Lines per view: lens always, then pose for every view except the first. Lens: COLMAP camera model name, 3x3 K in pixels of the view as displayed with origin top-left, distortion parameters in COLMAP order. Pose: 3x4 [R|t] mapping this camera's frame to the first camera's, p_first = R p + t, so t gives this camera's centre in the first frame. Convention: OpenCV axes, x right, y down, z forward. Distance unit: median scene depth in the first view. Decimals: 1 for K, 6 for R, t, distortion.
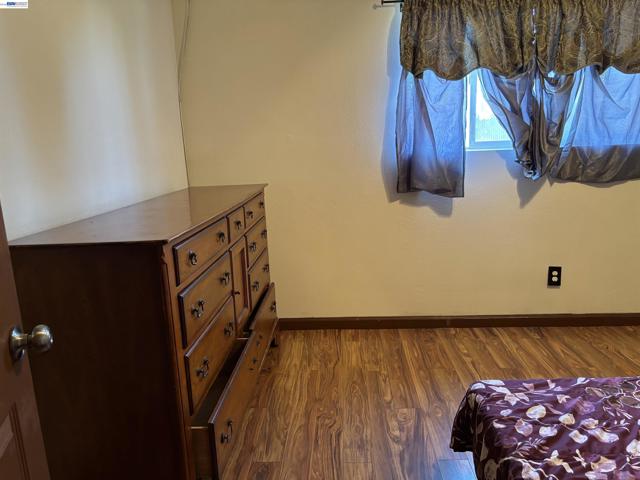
lens RADIAL K [[481.1, 0, 320.0], [0, 481.1, 240.0], [0, 0, 1]] dist [0.009990, 0.003176]
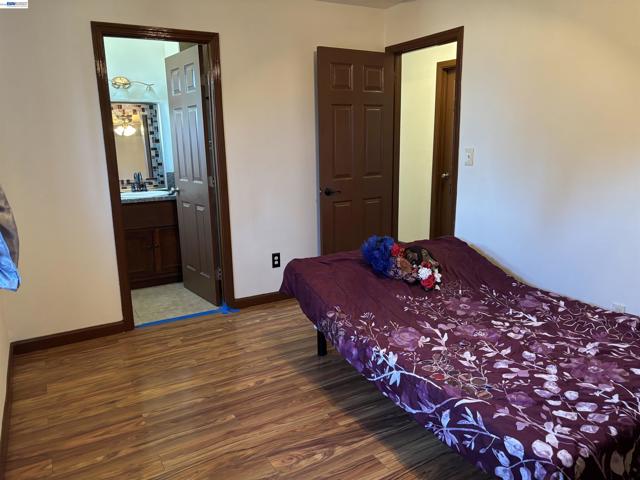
lens RADIAL K [[481.1, 0, 320.0], [0, 481.1, 240.0], [0, 0, 1]] dist [0.009990, 0.003176]
pose [[-0.552436, -0.125223, 0.824096, -0.087358], [0.201291, 0.939351, 0.277672, -0.359534], [-0.808886, 0.319279, -0.493725, 1.523126]]
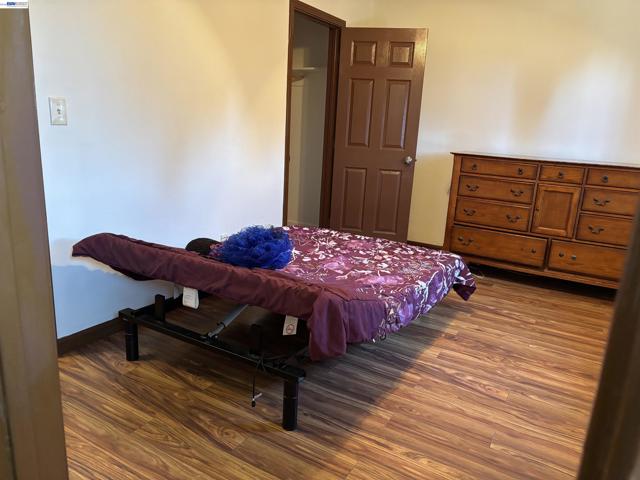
lens RADIAL K [[481.1, 0, 320.0], [0, 481.1, 240.0], [0, 0, 1]] dist [0.009990, 0.003176]
pose [[-0.456927, 0.226808, -0.860102, 2.044519], [-0.209173, 0.912432, 0.351730, -0.291163], [0.864560, 0.340626, -0.369473, 1.129649]]
